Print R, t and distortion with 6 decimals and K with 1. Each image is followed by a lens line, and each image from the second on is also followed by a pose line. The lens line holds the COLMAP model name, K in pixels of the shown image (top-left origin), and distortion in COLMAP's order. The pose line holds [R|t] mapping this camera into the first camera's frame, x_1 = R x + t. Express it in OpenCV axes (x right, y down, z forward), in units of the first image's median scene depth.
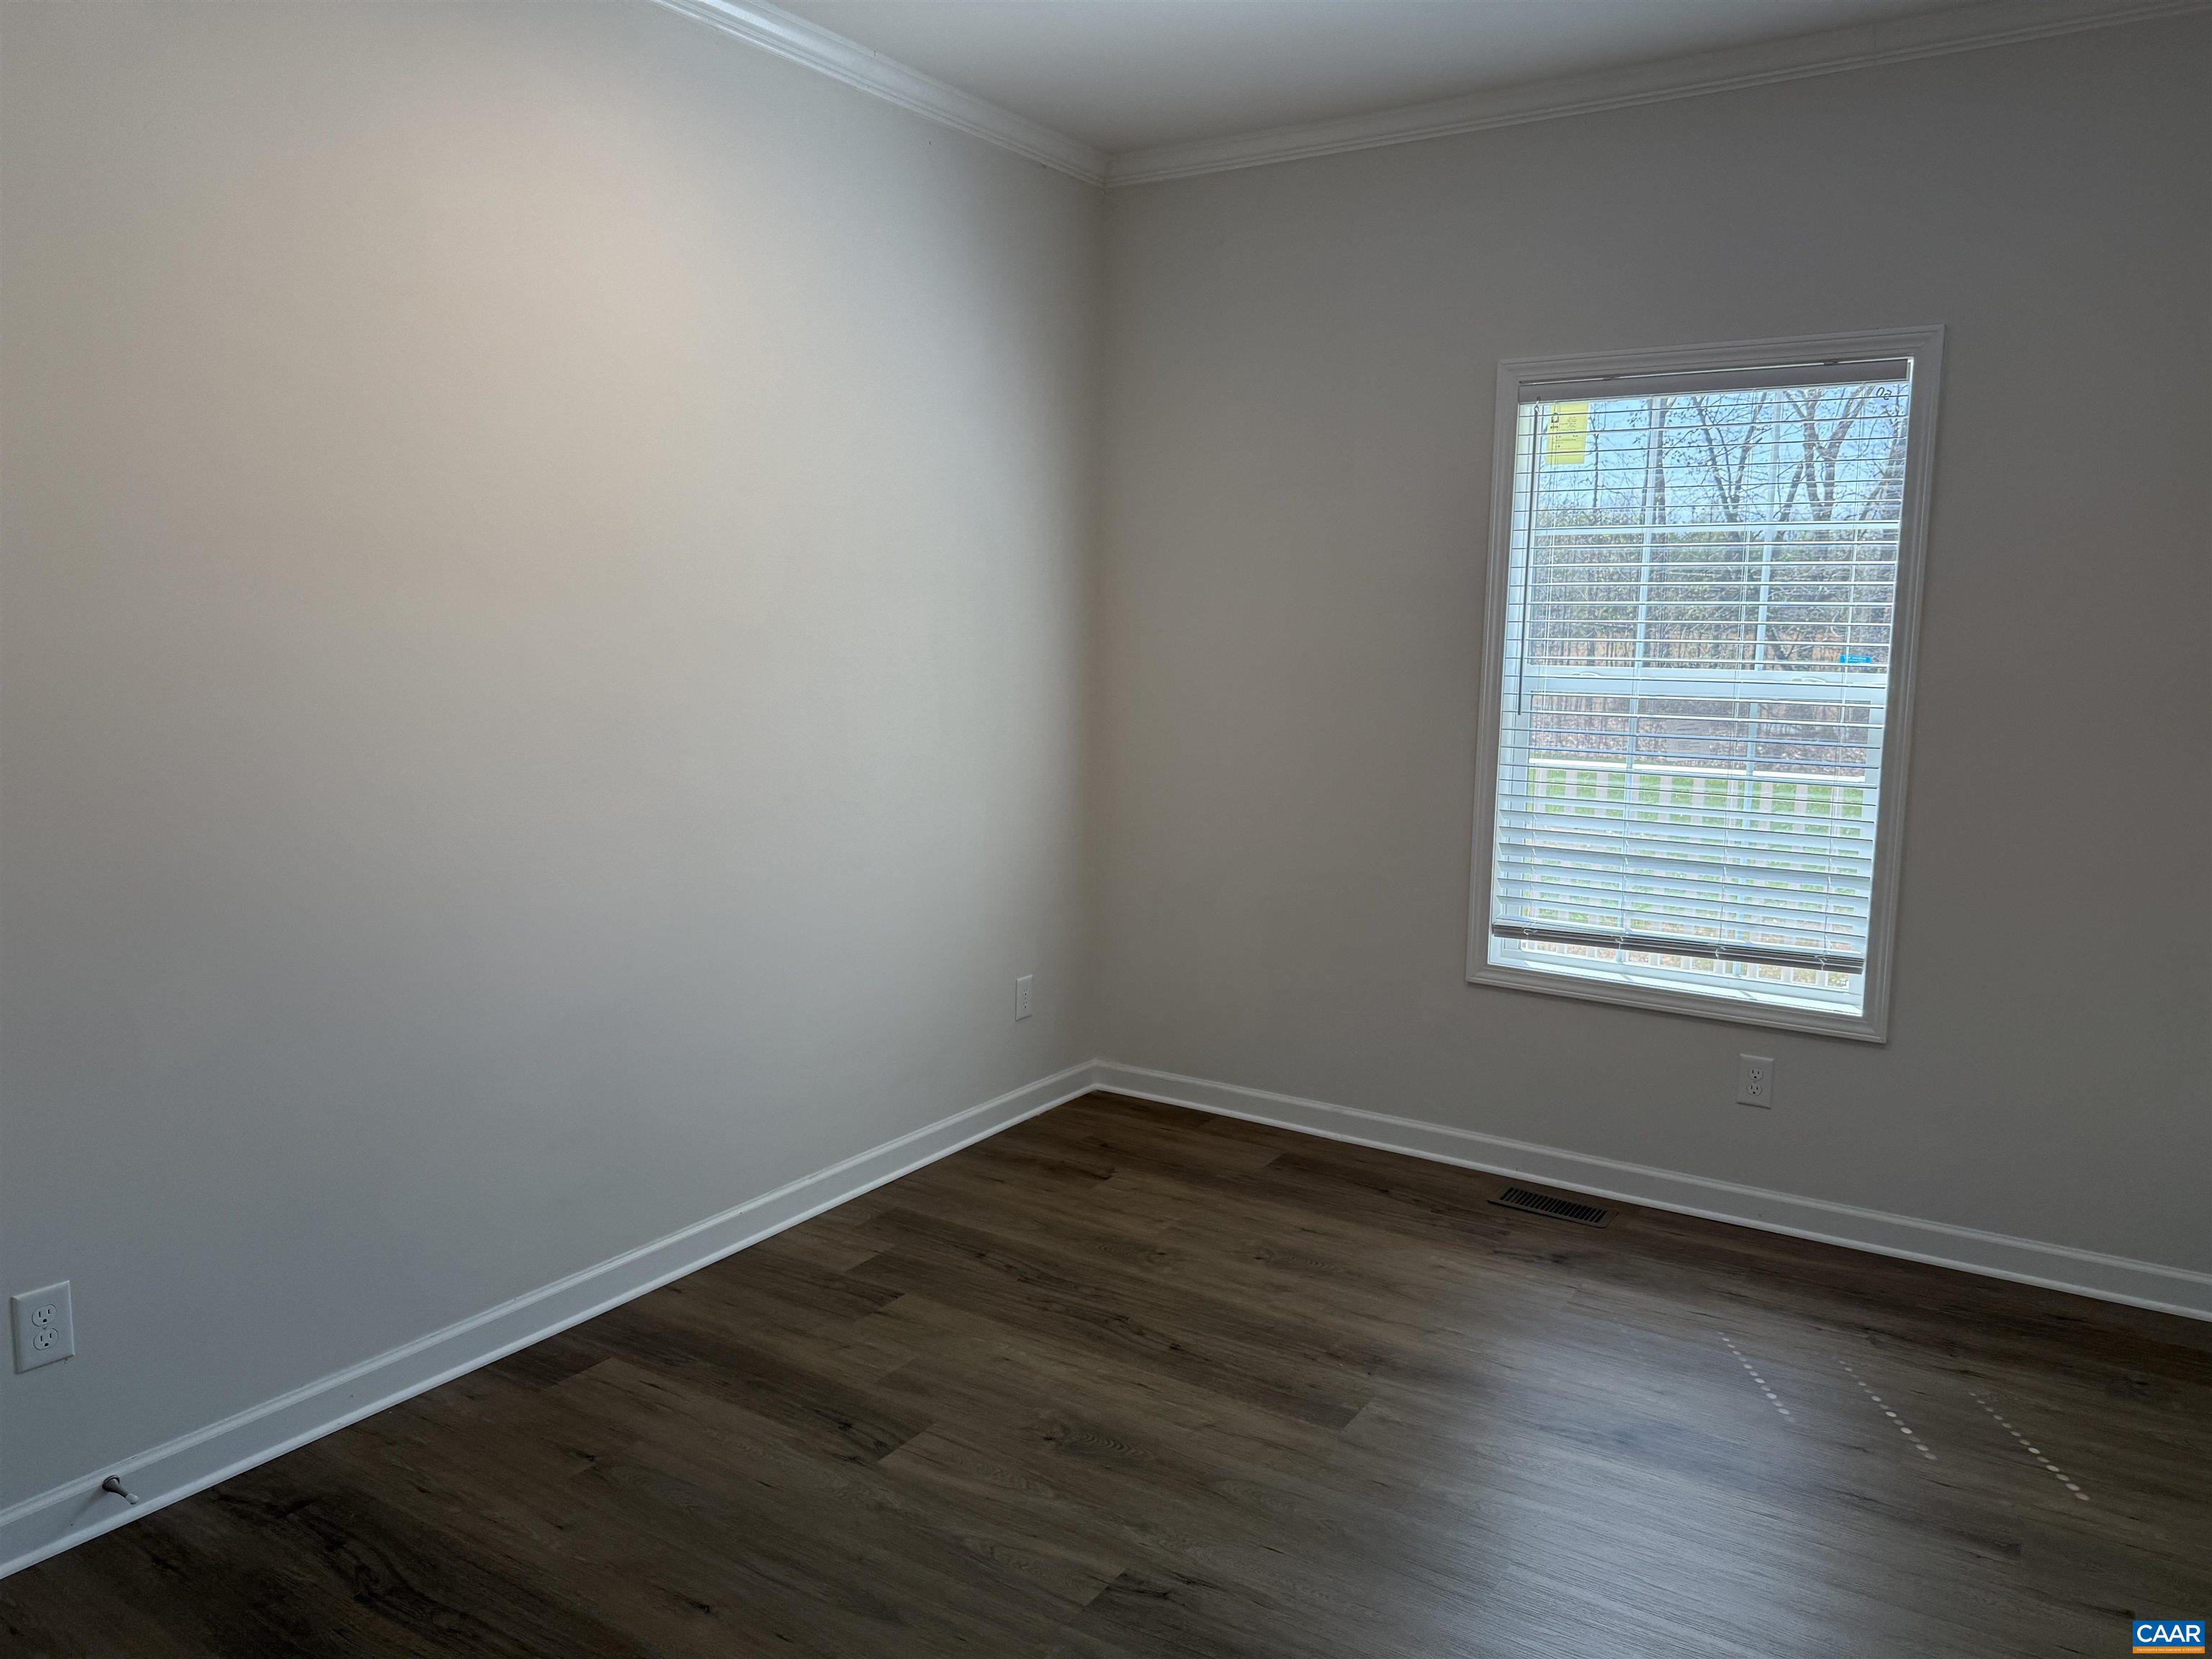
lens RADIAL K [[1472.4, 0, 1110.8], [0, 1472.4, 839.1], [0, 0, 1]] dist [0.039251, -0.126129]
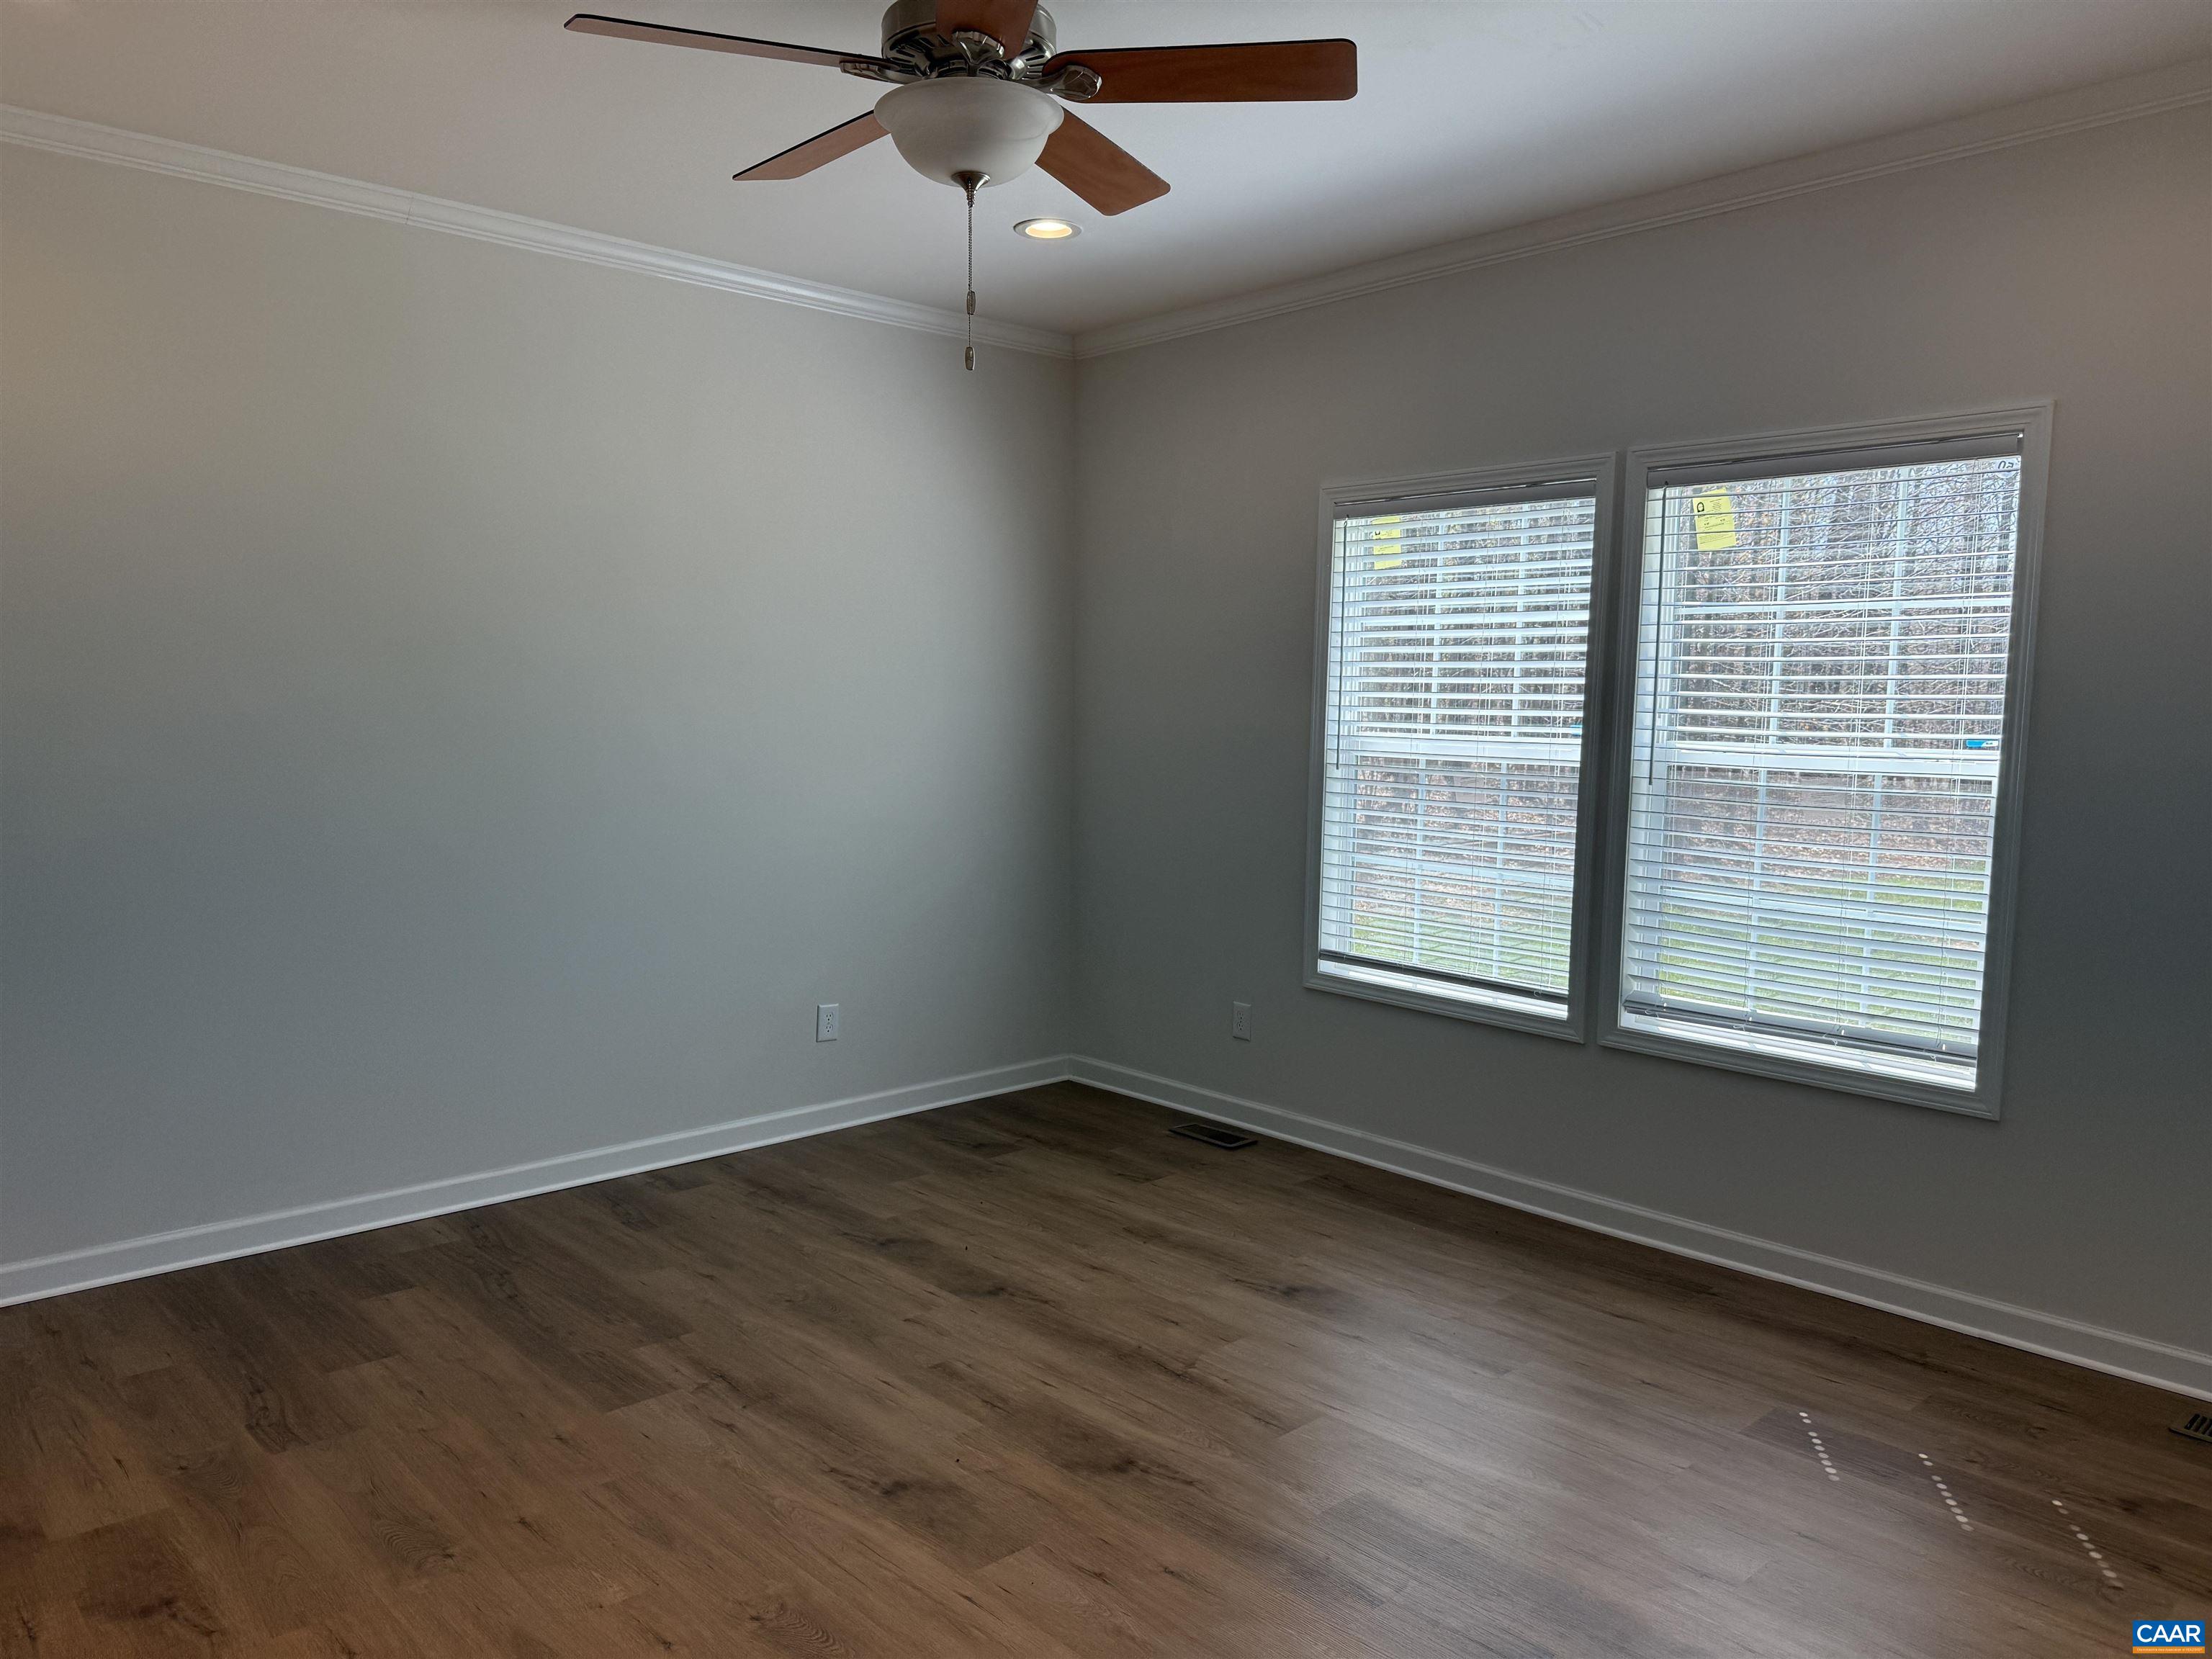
lens RADIAL K [[1563.1, 0, 1106.0], [0, 1563.1, 829.5], [0, 0, 1]] dist [-0.110583, 0.078329]
pose [[0.964527, 0.018155, -0.263361, 0.221448], [-0.034289, 0.997797, -0.056795, 0.023220], [0.261749, 0.063810, 0.963024, -0.146757]]
